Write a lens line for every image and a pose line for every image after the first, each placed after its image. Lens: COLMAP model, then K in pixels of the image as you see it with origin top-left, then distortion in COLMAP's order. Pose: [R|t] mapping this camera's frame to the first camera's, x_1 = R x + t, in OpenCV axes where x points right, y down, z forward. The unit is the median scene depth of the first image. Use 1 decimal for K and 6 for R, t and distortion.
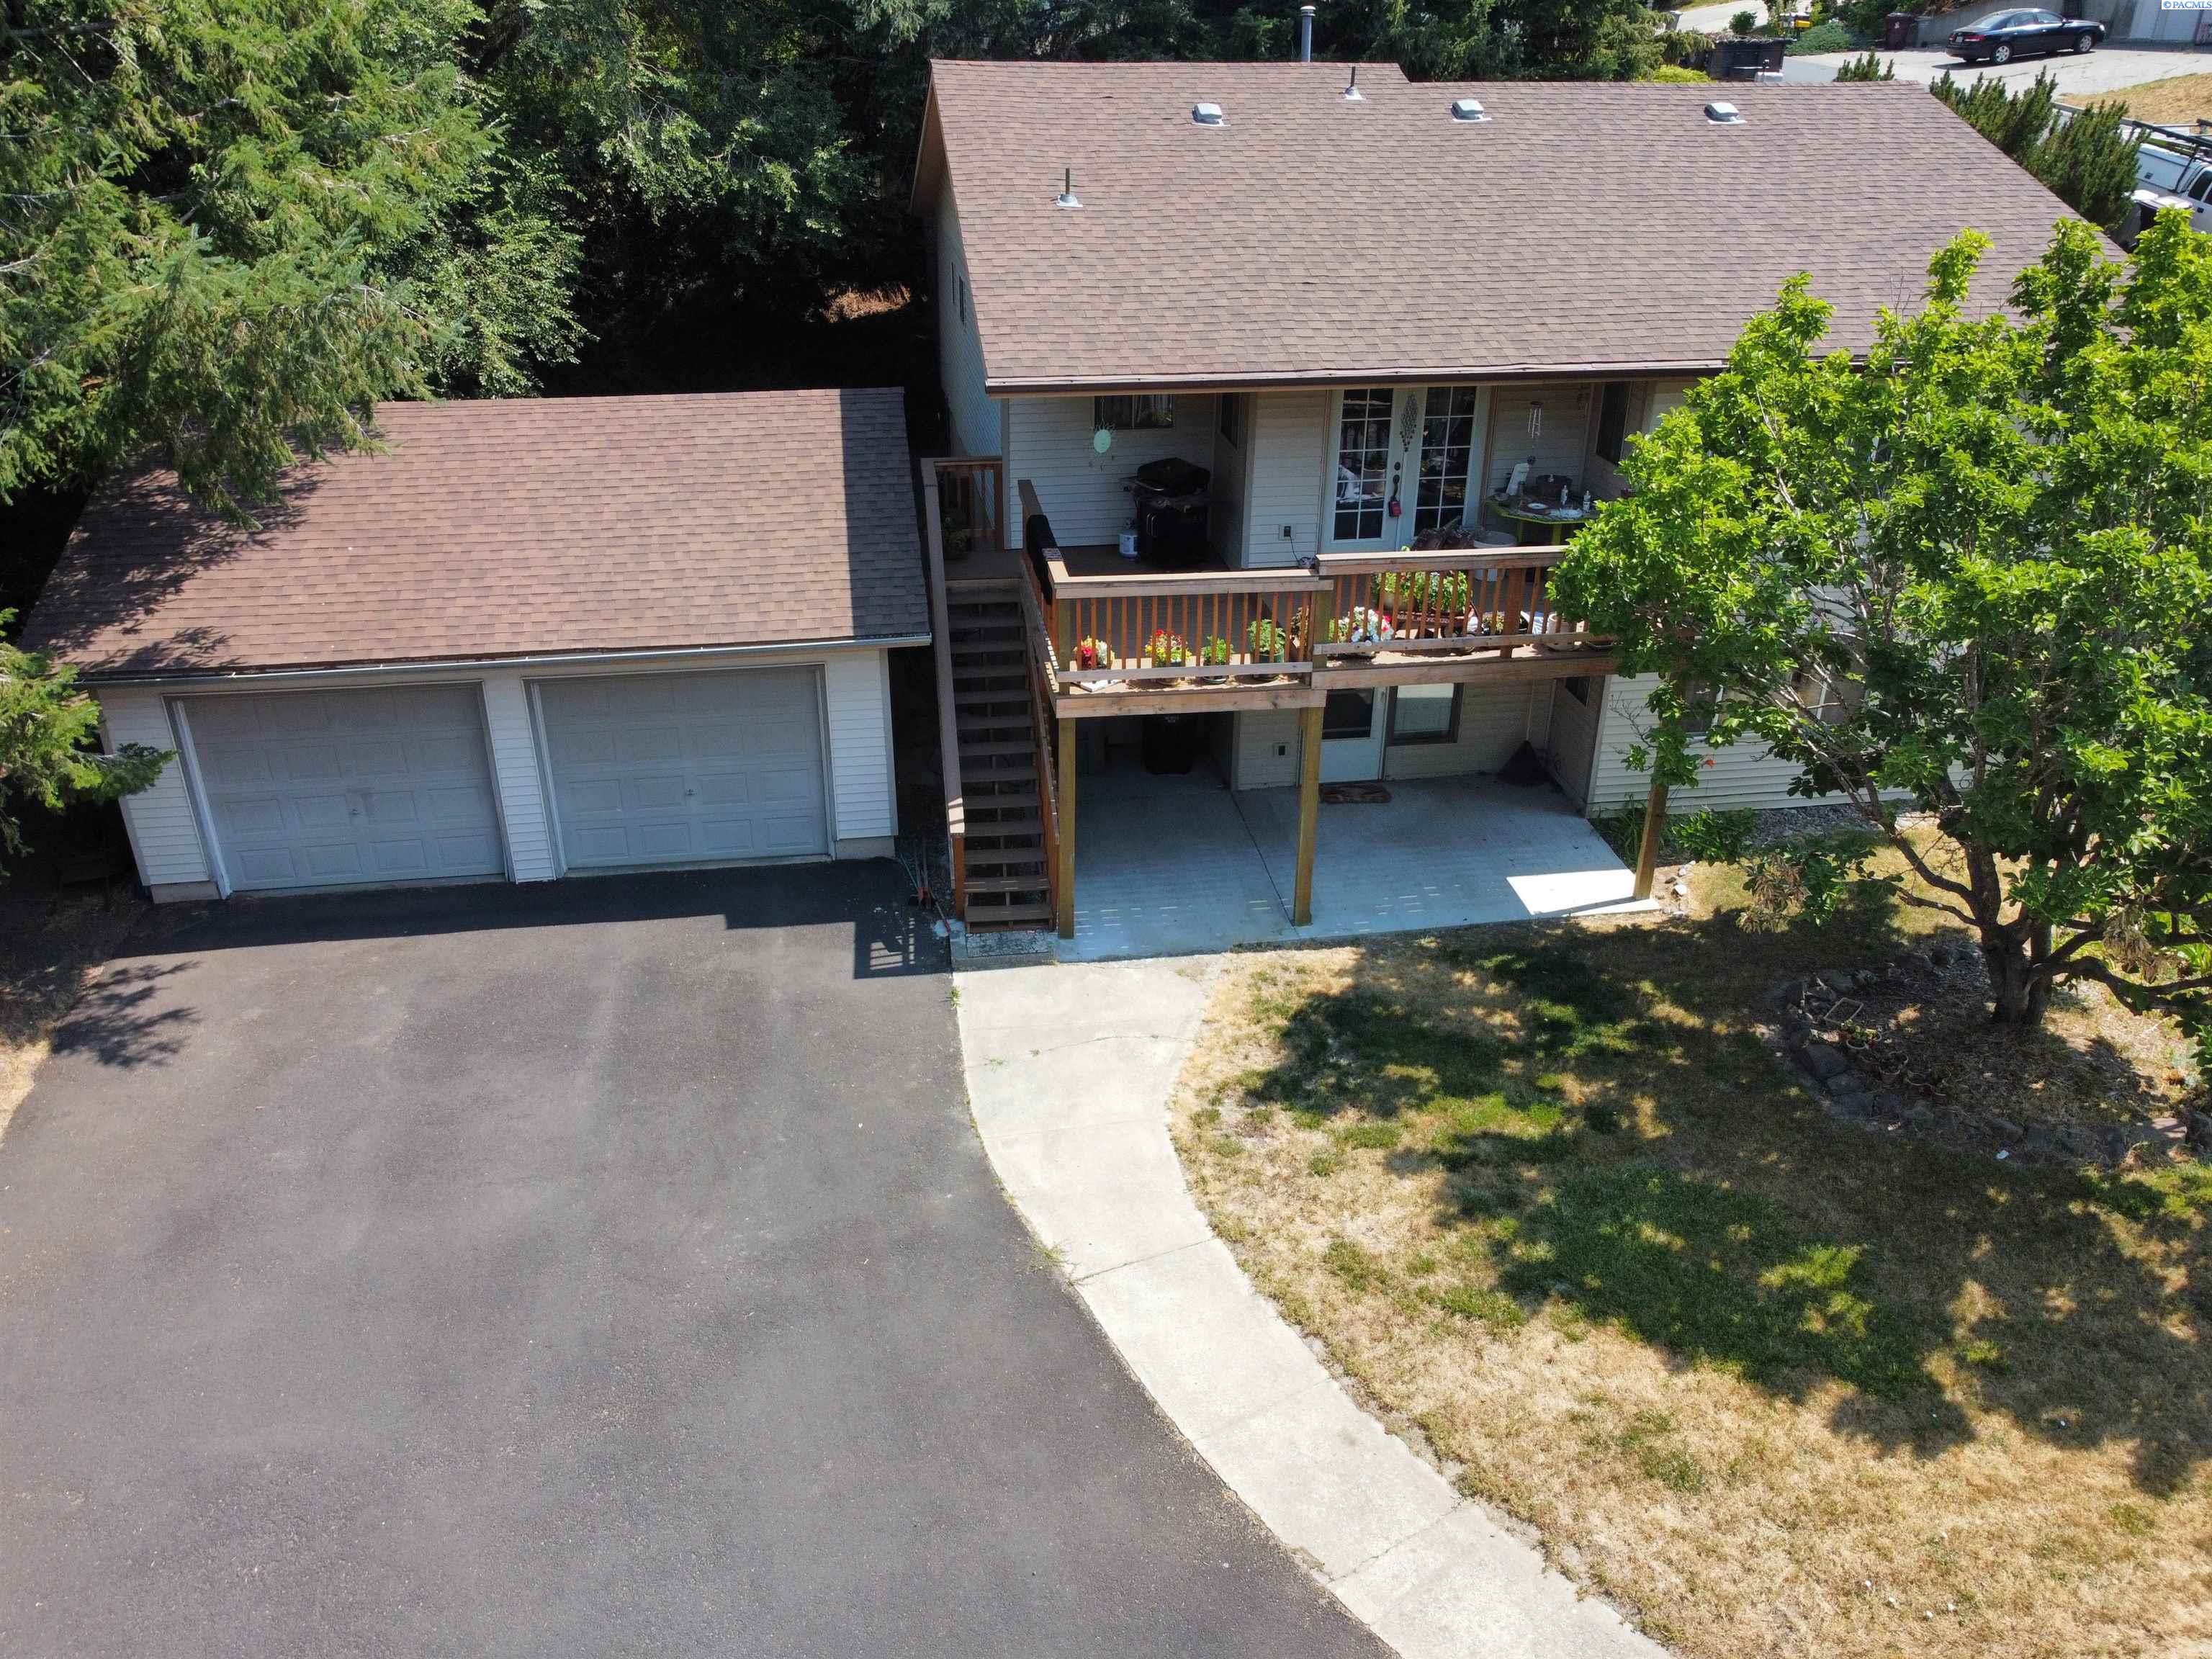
lens RADIAL K [[1671.4, 0, 1106.0], [0, 1671.4, 829.5], [0, 0, 1]] dist [-0.002648, -0.002412]
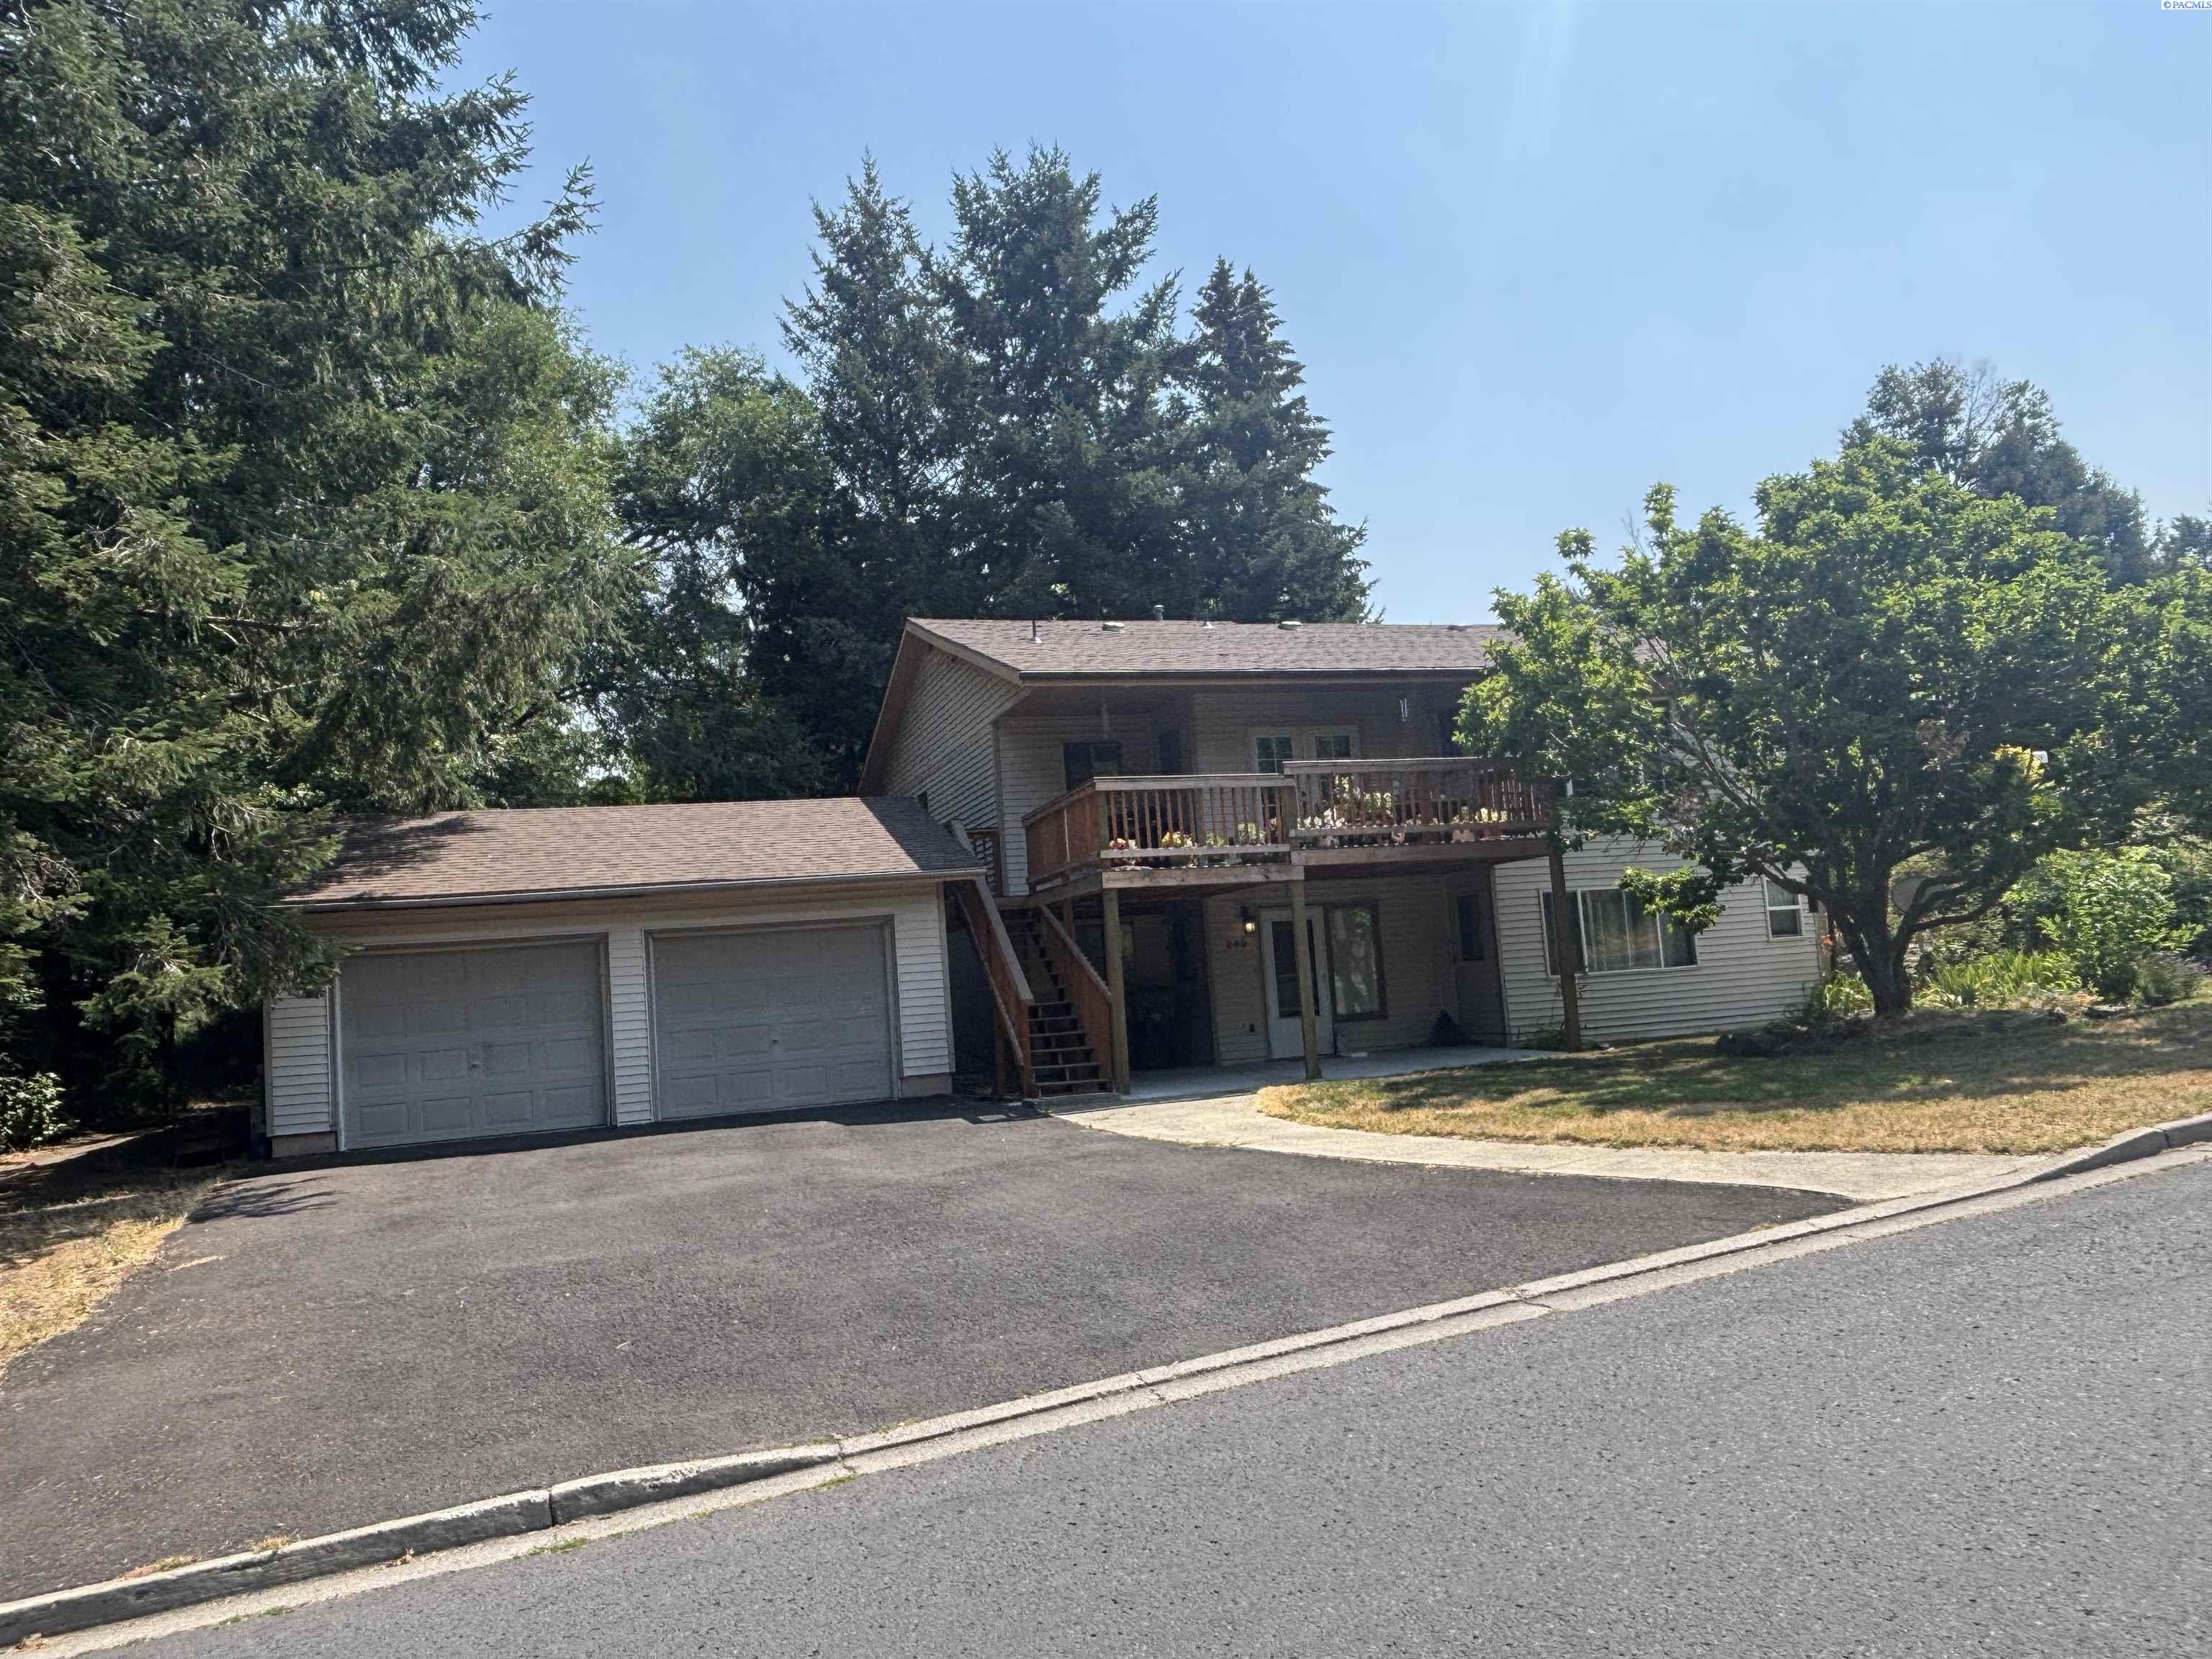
lens RADIAL K [[1498.2, 0, 1106.0], [0, 1498.2, 829.5], [0, 0, 1]] dist [-0.000625, 0.000995]
pose [[0.984365, -0.063062, 0.164464, -0.212707], [0.139943, 0.847014, -0.512818, 0.480523], [-0.106964, 0.527816, 0.842597, 0.033845]]
